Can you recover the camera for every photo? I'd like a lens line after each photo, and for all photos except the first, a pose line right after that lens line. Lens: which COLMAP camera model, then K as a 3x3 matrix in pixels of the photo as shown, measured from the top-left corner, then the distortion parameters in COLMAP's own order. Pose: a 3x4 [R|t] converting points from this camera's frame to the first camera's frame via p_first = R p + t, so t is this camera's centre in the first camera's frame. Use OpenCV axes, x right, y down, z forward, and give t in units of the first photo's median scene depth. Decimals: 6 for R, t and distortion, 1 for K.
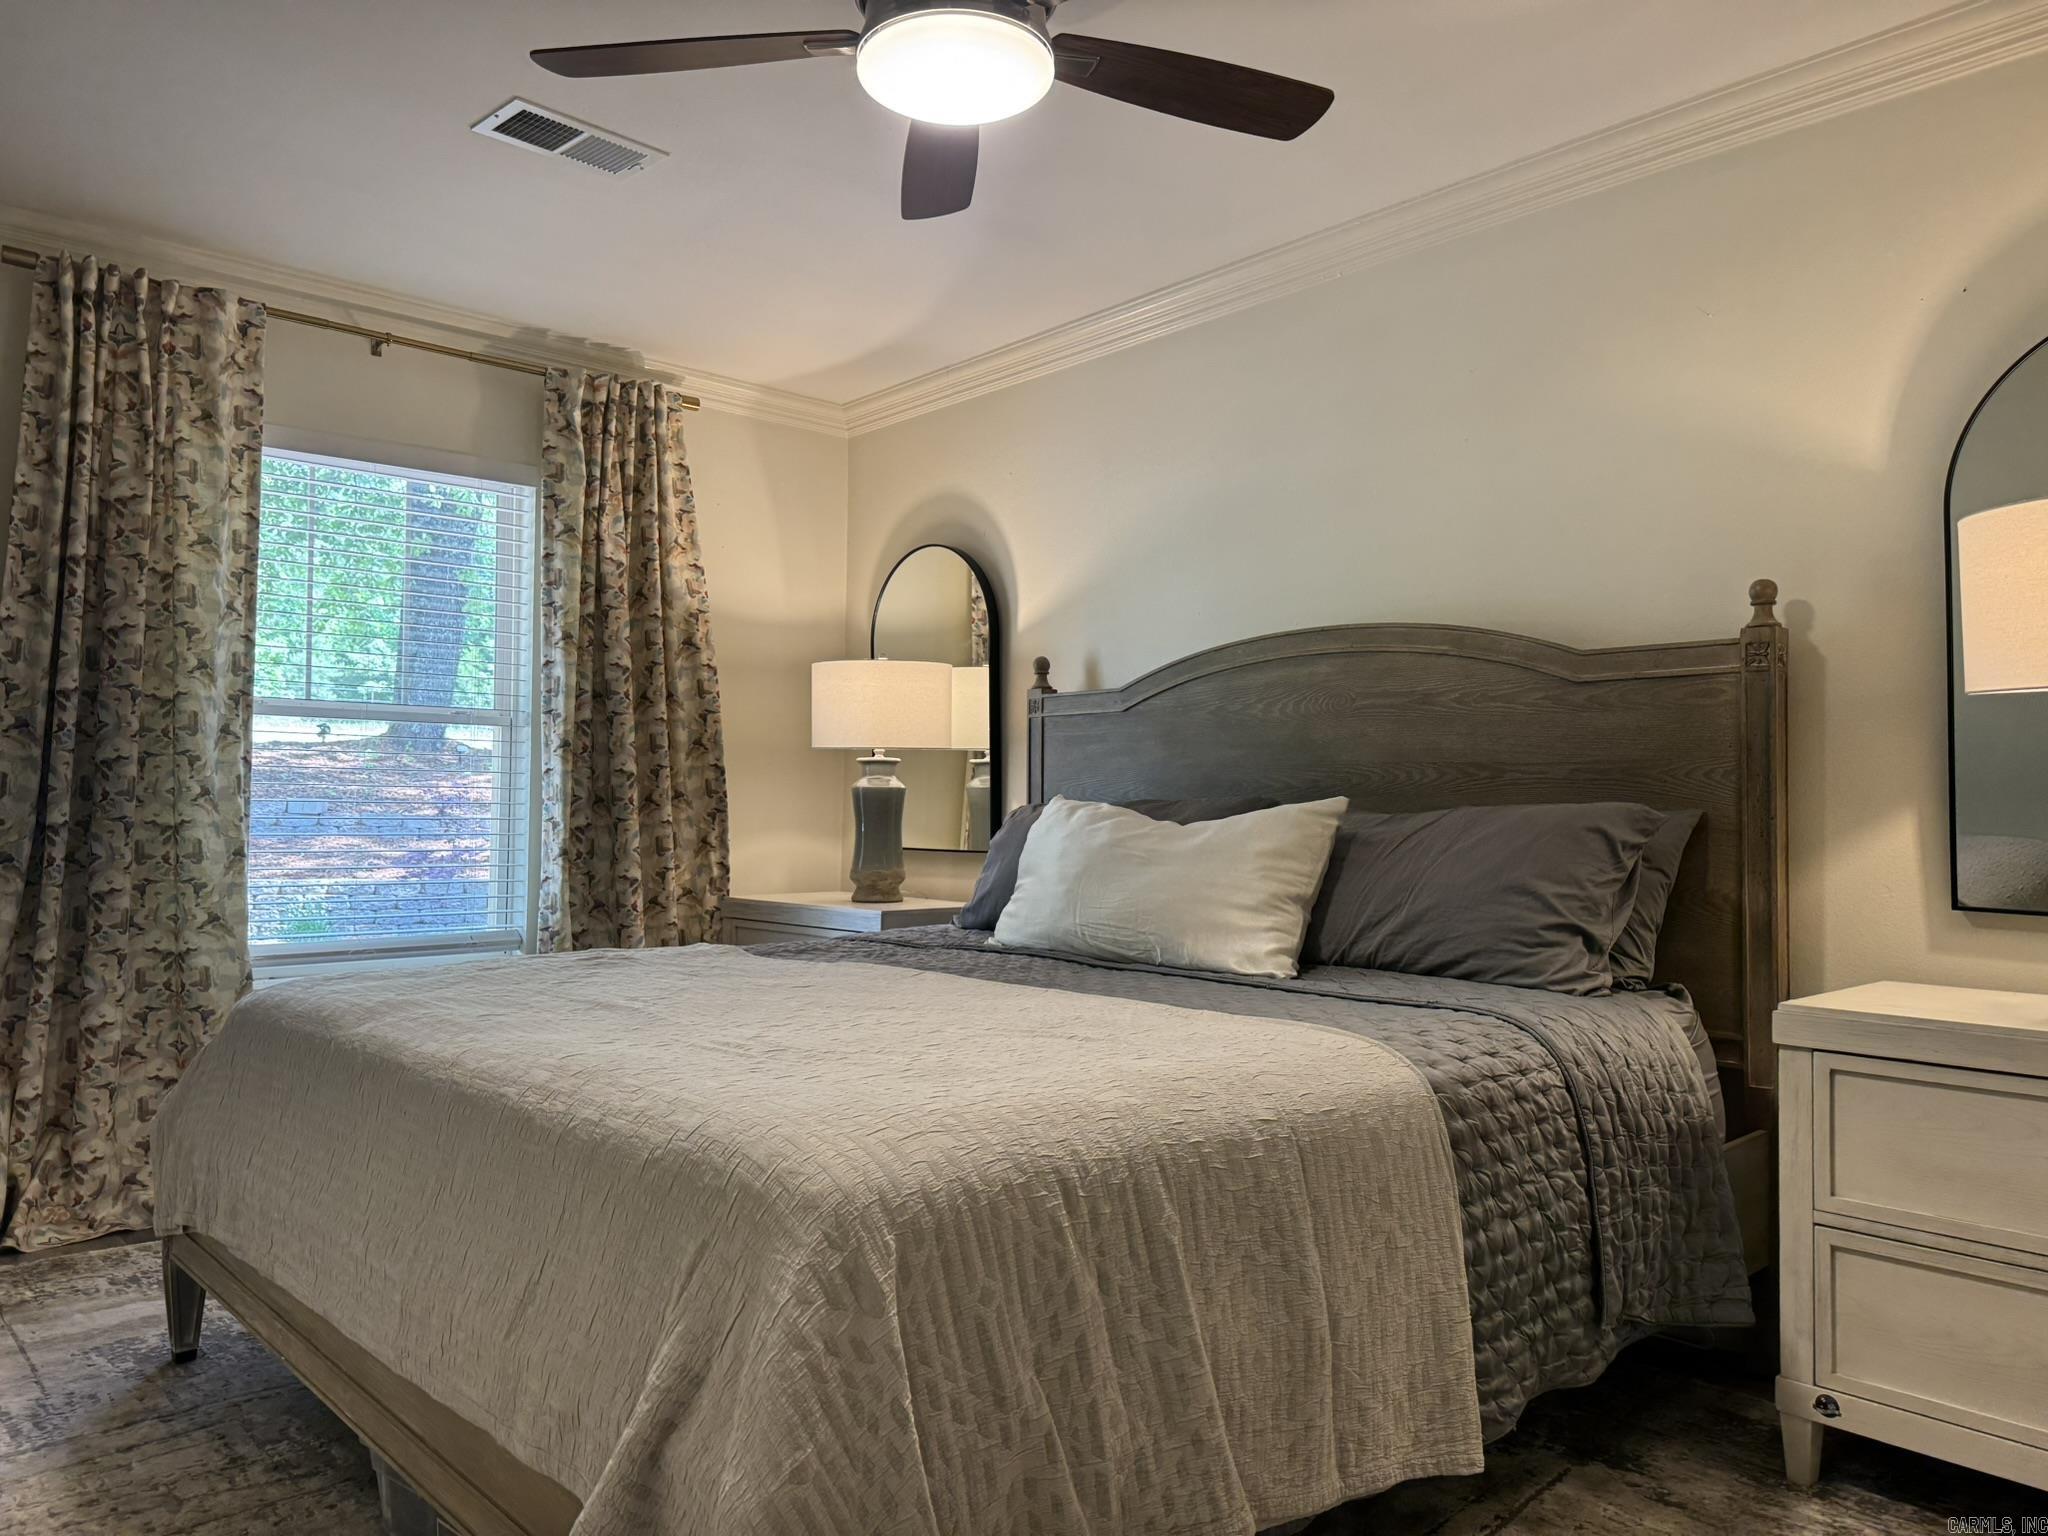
lens RADIAL K [[1446.5, 0, 1029.6], [0, 1446.5, 765.3], [0, 0, 1]] dist [0.073363, -0.095942]
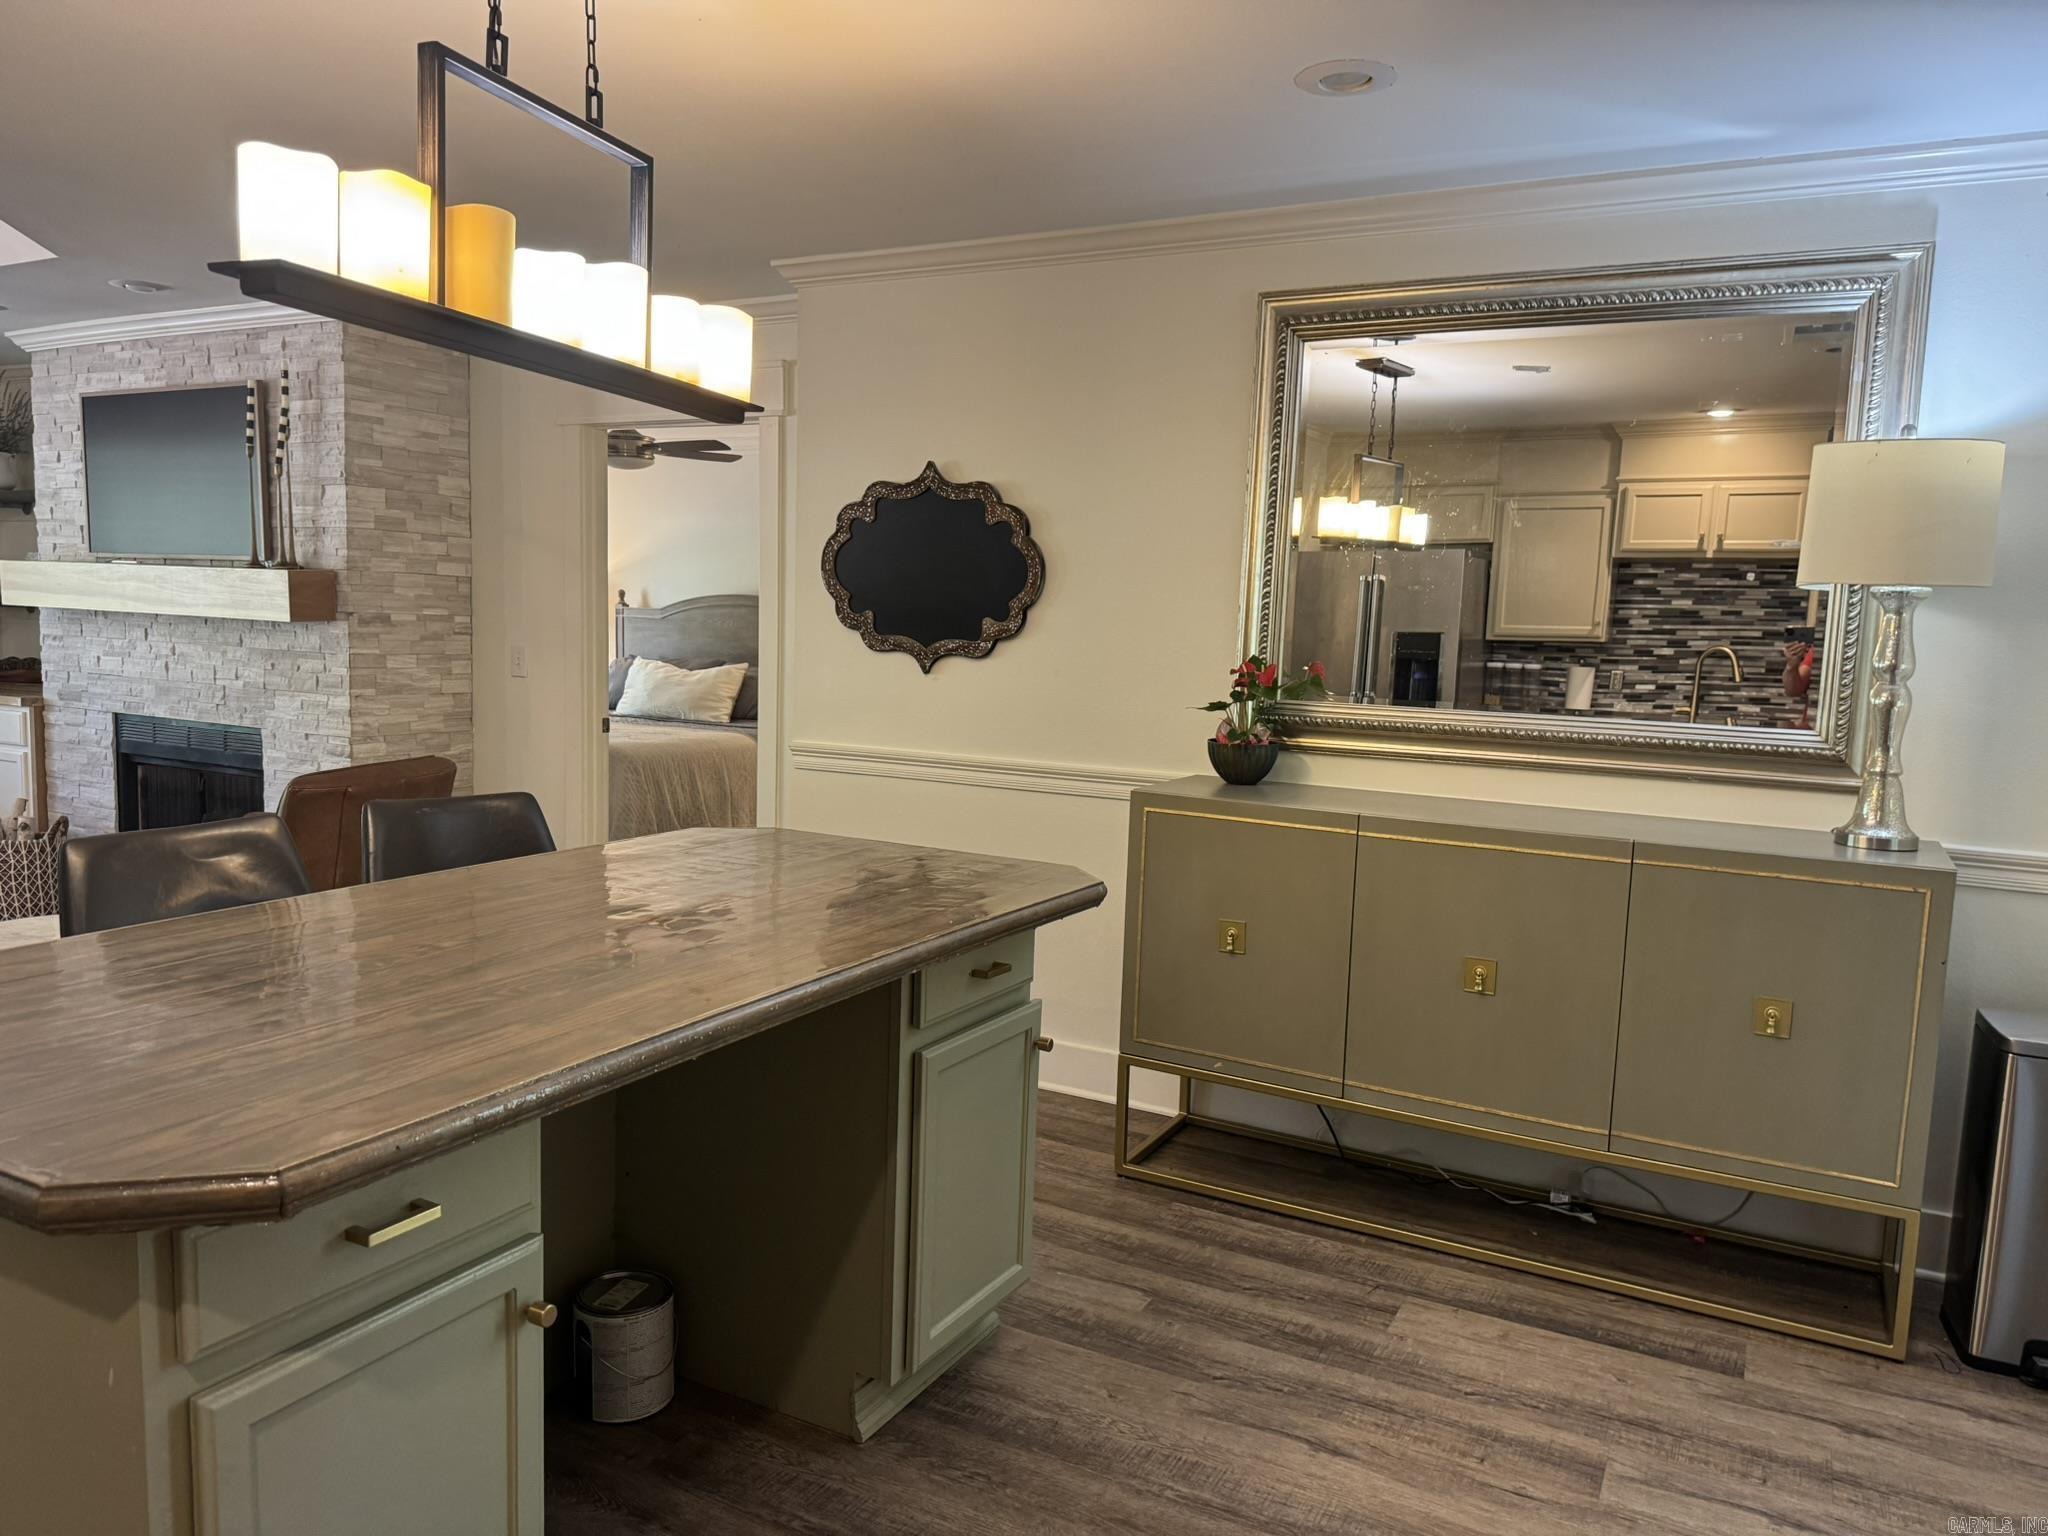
lens RADIAL K [[1446.5, 0, 1017.3], [0, 1446.5, 771.1], [0, 0, 1]] dist [0.073363, -0.095942]
pose [[0.940600, -0.022446, 0.338774, -0.233435], [-0.026201, 0.990038, 0.138342, -0.157208], [-0.338504, -0.139001, 0.930642, -1.690621]]
